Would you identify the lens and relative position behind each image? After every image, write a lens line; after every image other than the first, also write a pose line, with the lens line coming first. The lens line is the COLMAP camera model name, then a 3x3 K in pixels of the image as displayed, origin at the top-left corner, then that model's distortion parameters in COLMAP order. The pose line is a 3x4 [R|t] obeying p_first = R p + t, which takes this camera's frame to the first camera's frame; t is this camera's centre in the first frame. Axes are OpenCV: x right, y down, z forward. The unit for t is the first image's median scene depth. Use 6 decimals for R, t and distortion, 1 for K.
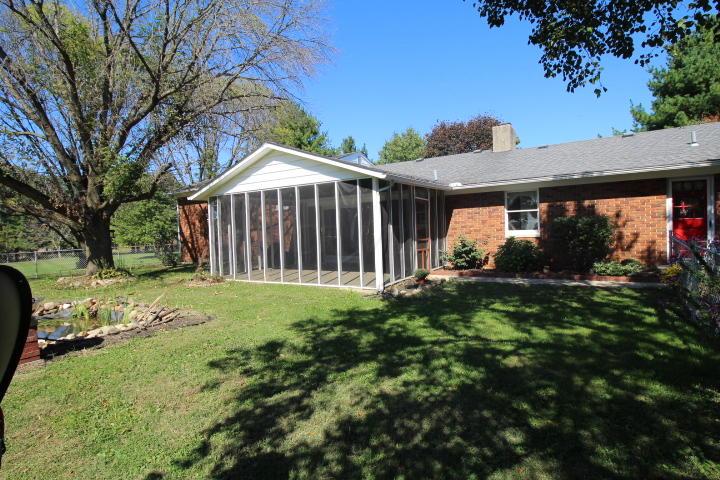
lens RADIAL K [[402.5, 0, 364.6], [0, 402.5, 239.1], [0, 0, 1]] dist [-0.001964, -0.000619]
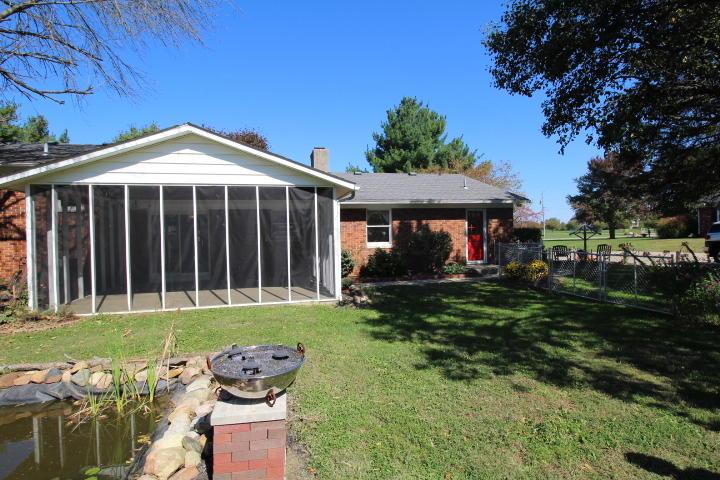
lens RADIAL K [[402.5, 0, 364.6], [0, 402.5, 239.1], [0, 0, 1]] dist [-0.001964, -0.000619]
pose [[0.667811, 0.013865, 0.744202, -0.597864], [0.014859, 0.999379, -0.031953, 0.007086], [-0.744183, 0.032397, 0.667190, 0.256332]]
